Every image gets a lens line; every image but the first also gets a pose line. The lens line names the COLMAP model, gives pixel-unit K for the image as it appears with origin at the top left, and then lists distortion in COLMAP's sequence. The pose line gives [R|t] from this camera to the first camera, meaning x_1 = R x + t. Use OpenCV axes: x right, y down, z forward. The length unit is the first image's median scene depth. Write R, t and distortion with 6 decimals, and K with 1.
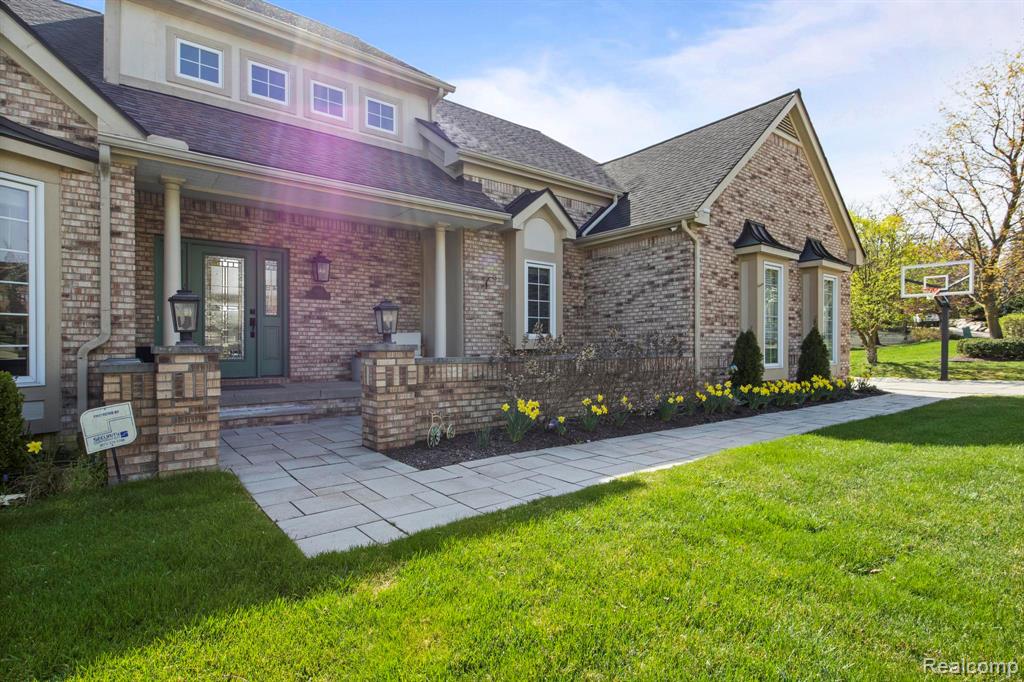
lens RADIAL K [[507.3, 0, 518.2], [0, 507.3, 344.5], [0, 0, 1]] dist [-0.004325, -0.000324]
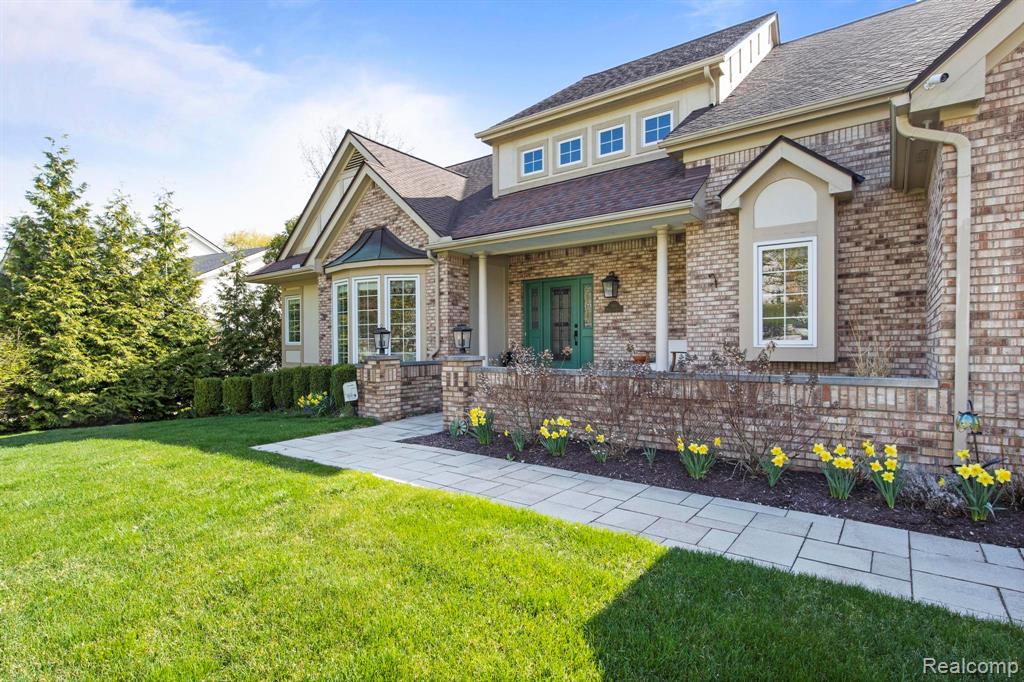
lens RADIAL K [[507.3, 0, 518.2], [0, 507.3, 344.5], [0, 0, 1]] dist [-0.004325, -0.000324]
pose [[0.269048, 0.002677, -0.963123, 0.648866], [0.007310, 0.999962, 0.004821, -0.021543], [0.963099, -0.008338, 0.269018, 0.453132]]
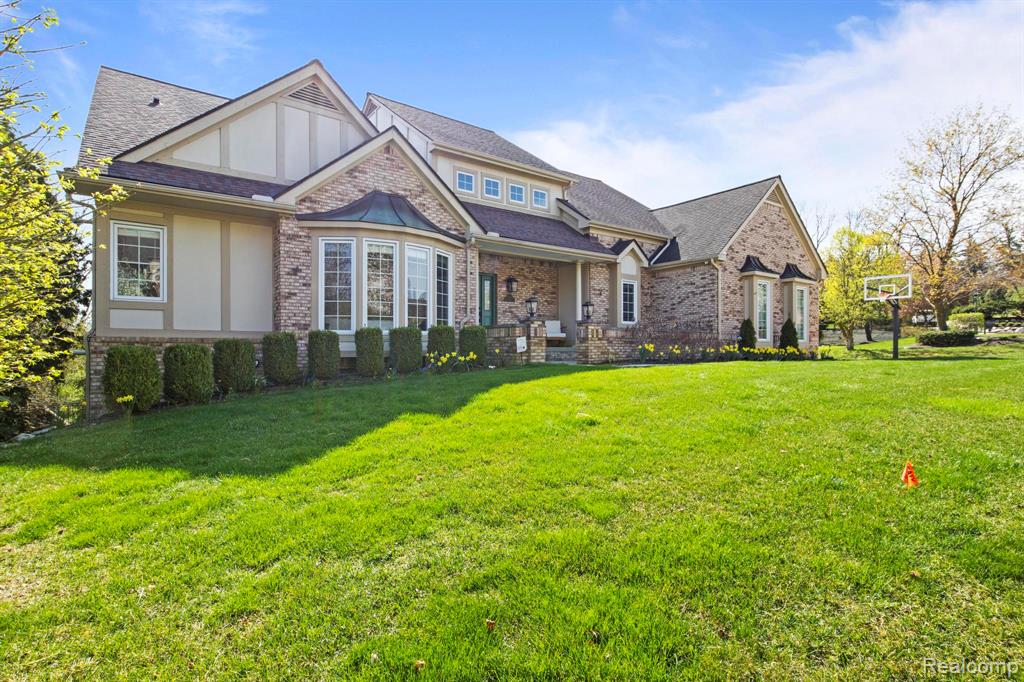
lens RADIAL K [[507.3, 0, 518.2], [0, 507.3, 344.5], [0, 0, 1]] dist [-0.004325, -0.000324]
pose [[0.999716, 0.000468, -0.023808, -0.307654], [-0.000646, 0.999972, -0.007453, 0.075047], [0.023804, 0.007466, 0.999689, -0.788517]]
